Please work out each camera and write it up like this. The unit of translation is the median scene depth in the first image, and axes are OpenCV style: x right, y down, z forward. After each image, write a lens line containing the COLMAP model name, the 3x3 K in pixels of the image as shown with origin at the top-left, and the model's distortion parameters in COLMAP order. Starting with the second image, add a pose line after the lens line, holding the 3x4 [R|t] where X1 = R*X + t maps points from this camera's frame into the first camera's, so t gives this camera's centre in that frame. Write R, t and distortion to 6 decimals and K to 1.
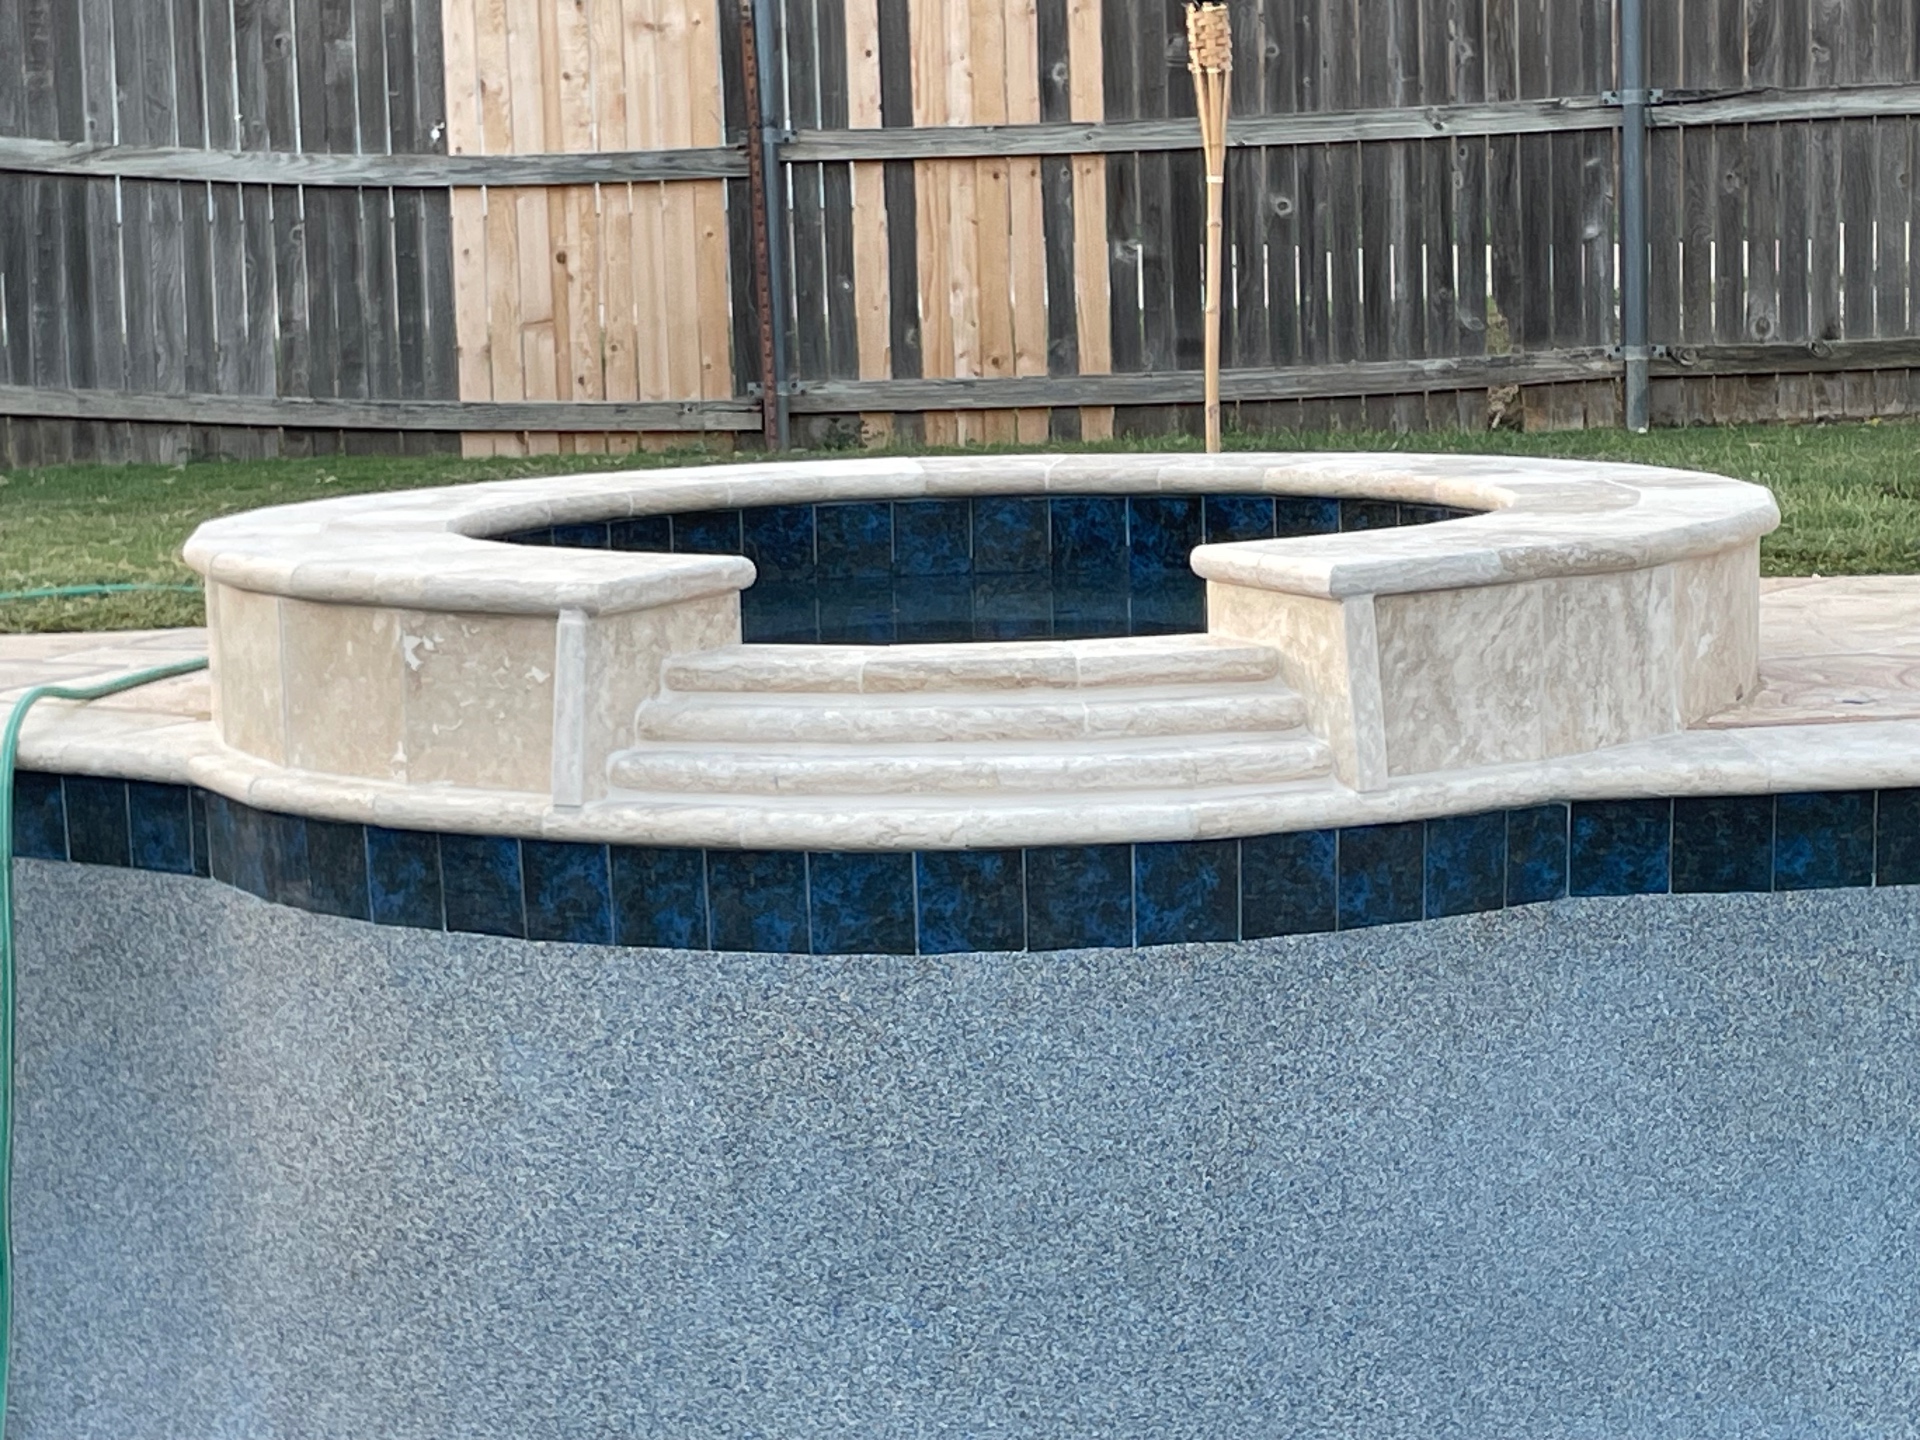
lens RADIAL K [[4293.6, 0, 959.6], [0, 4293.6, 722.5], [0, 0, 1]] dist [0.113101, 0.000000]
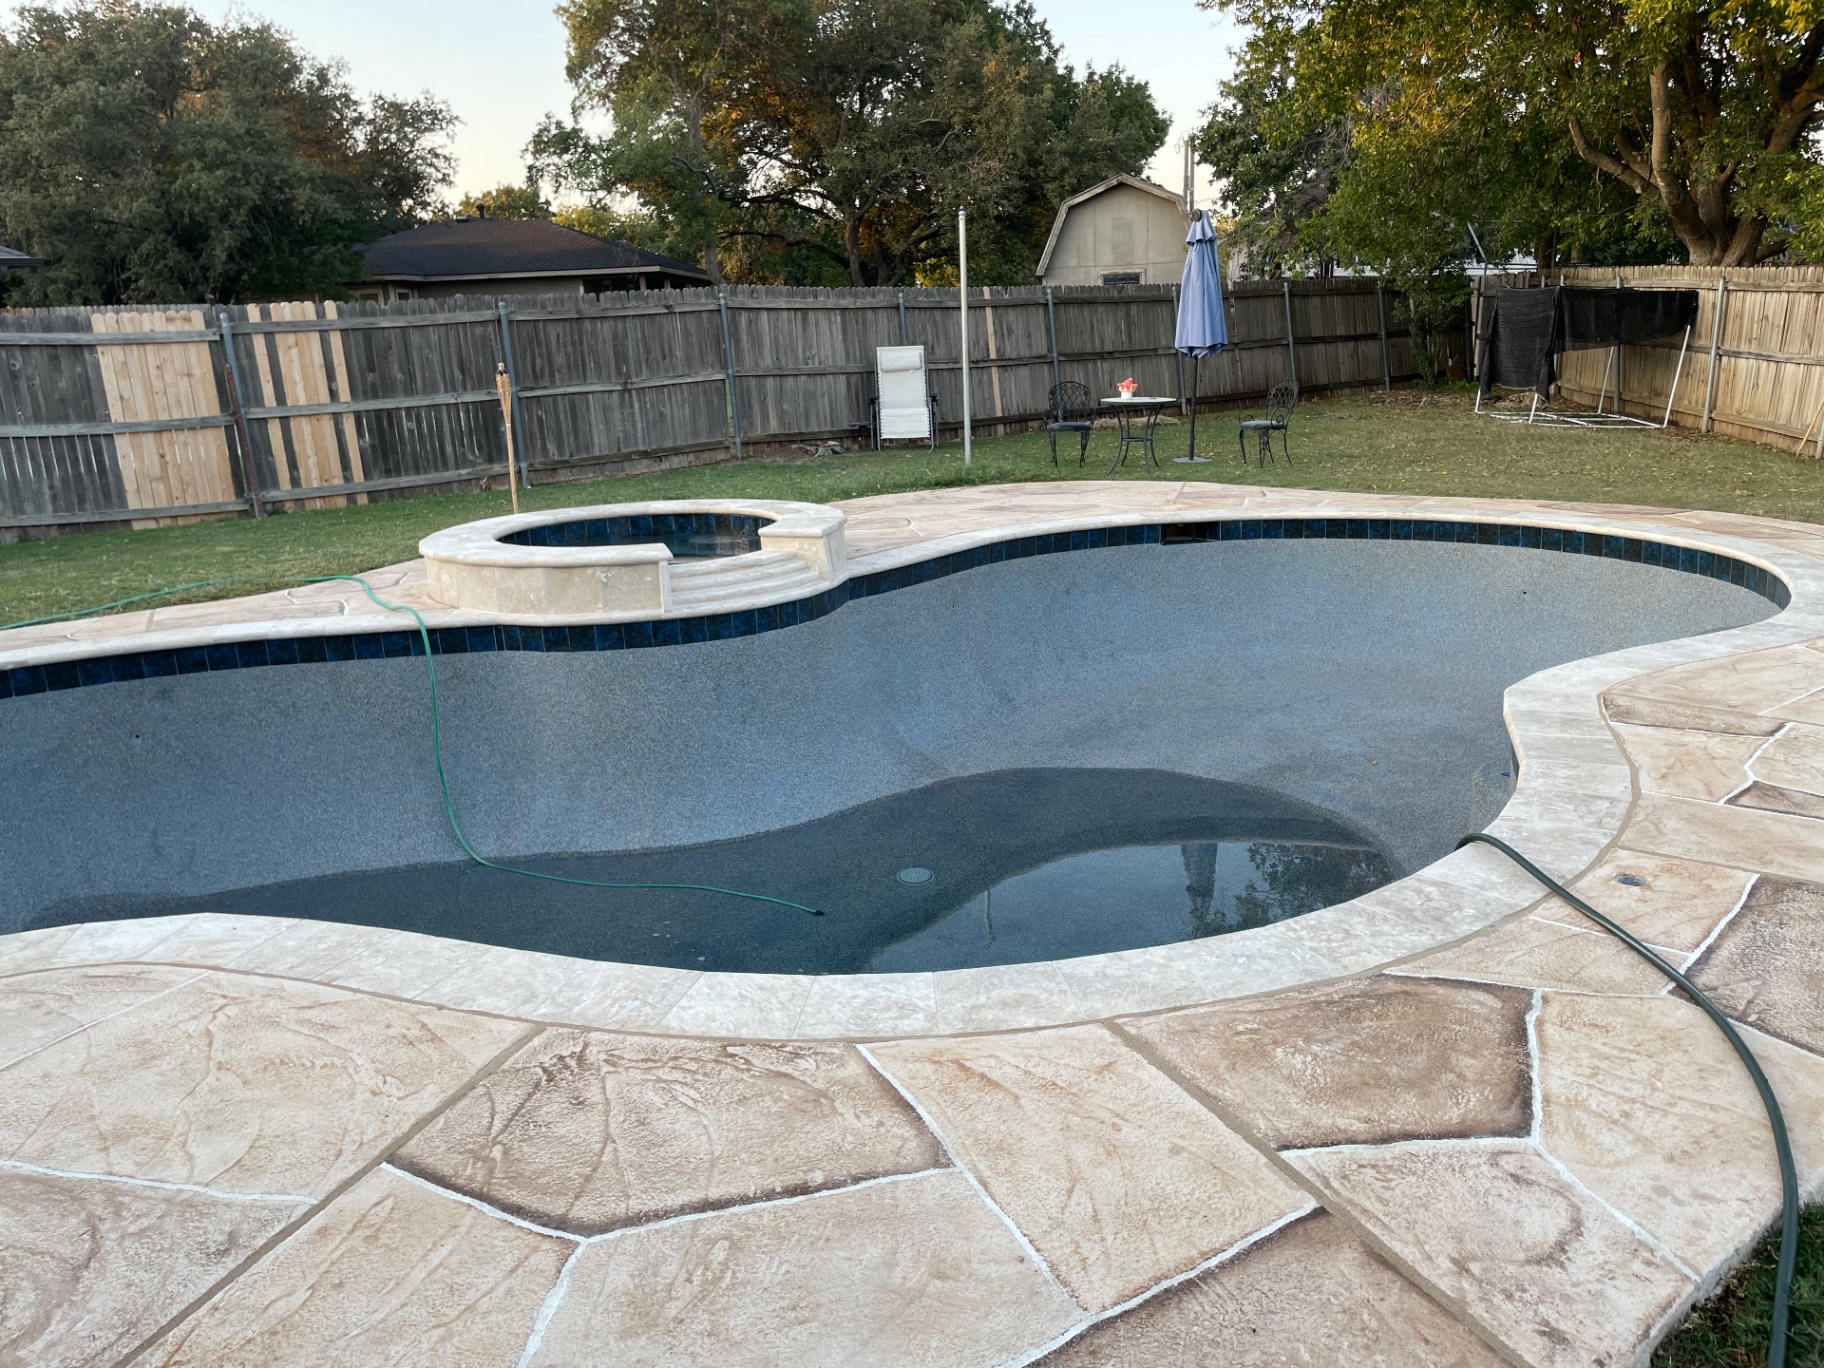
lens RADIAL K [[1396.0, 0, 915.5], [0, 1396.0, 685.6], [0, 0, 1]] dist [0.087104, -0.114034]
pose [[0.733528, -0.176424, 0.656362, -0.377577], [0.112785, 0.983930, 0.138426, -0.031595], [-0.670236, -0.027511, 0.741638, -0.048879]]
